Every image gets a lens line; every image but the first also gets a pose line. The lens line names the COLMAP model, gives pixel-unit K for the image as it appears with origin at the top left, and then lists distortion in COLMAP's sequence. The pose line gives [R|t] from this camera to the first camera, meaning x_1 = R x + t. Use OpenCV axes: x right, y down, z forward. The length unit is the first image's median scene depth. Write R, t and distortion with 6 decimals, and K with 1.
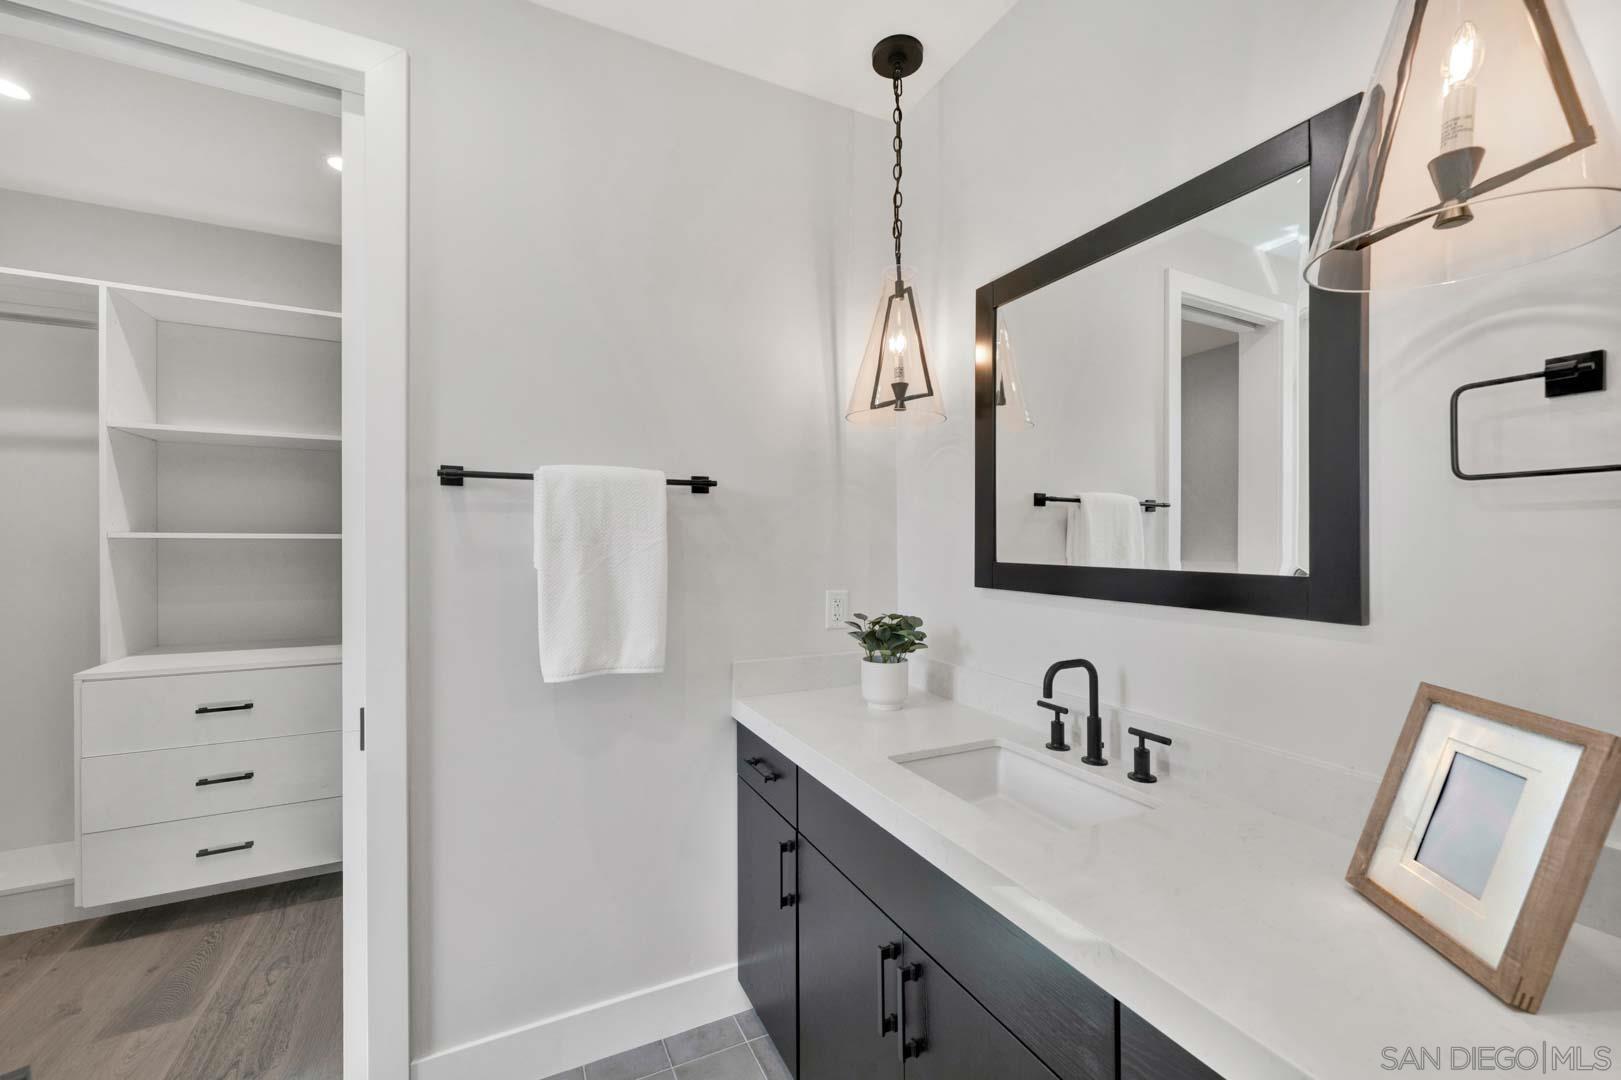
lens RADIAL K [[633.5, 0, 810.5], [0, 633.5, 540.0], [0, 0, 1]] dist [0.001772, 0.000582]
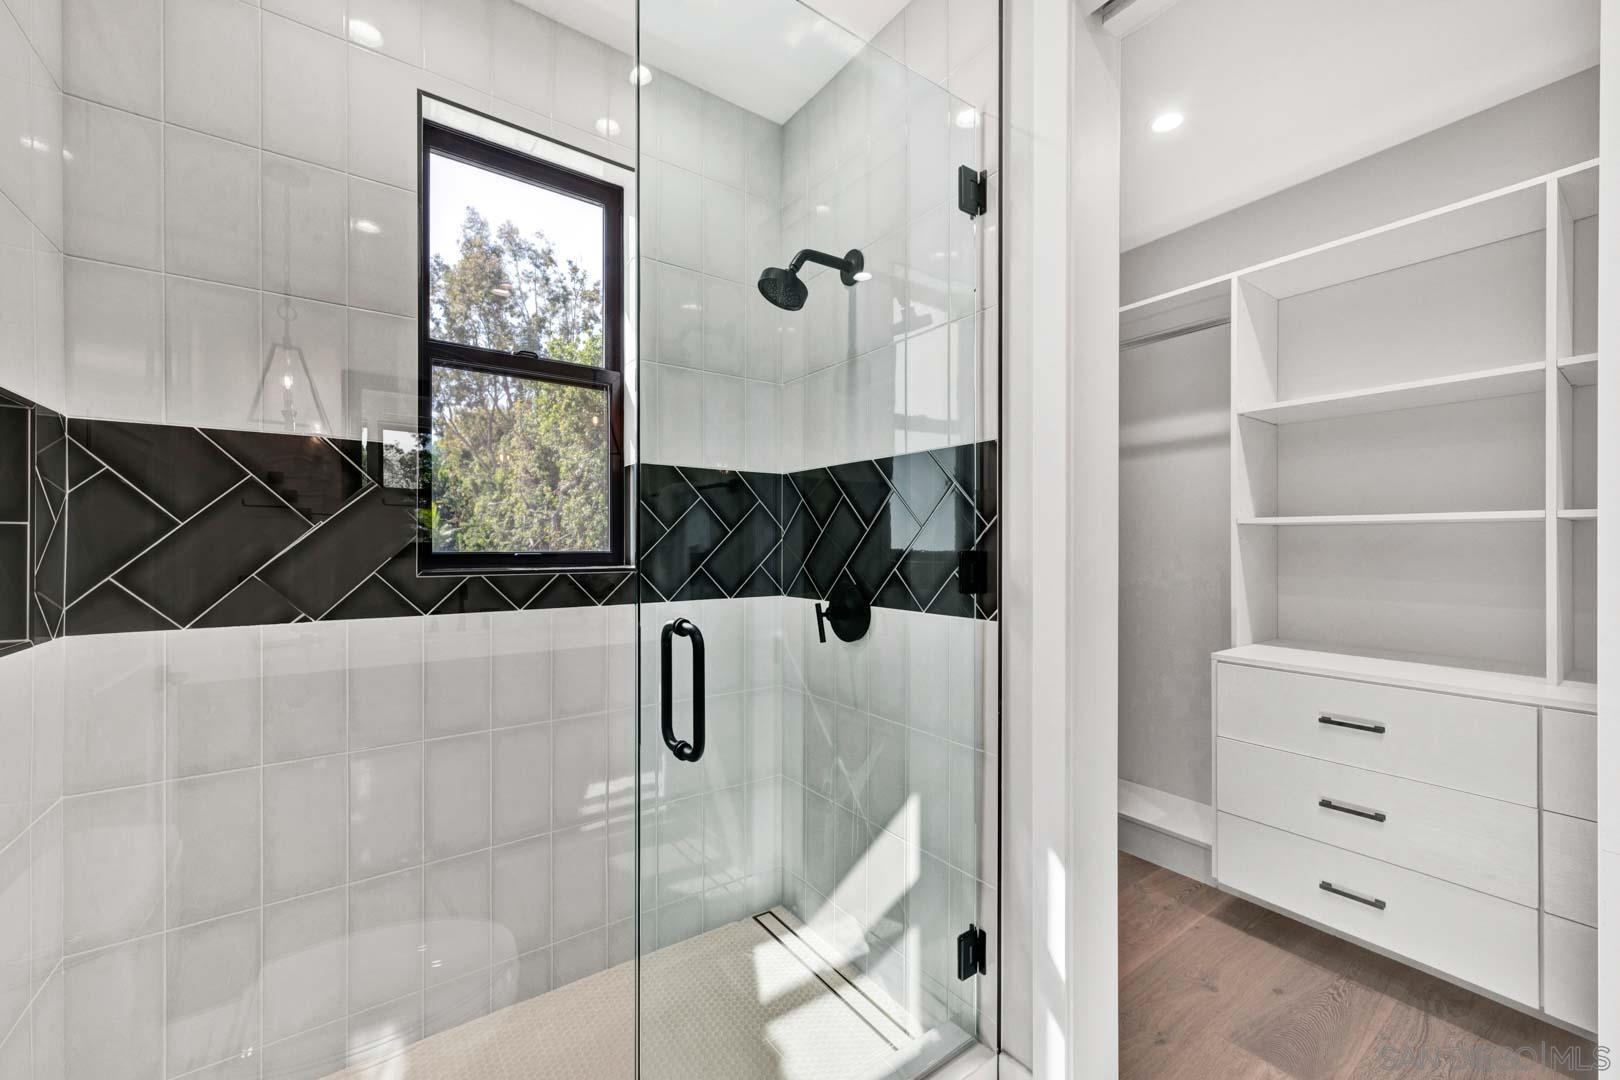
lens RADIAL K [[633.2, 0, 810.0], [0, 633.2, 540.0], [0, 0, 1]] dist [0.001772, 0.000582]
pose [[0.148523, -0.005882, -0.988891, -0.207307], [-0.007816, 0.999944, -0.007121, 0.034992], [0.988878, 0.008787, 0.148469, 0.176093]]
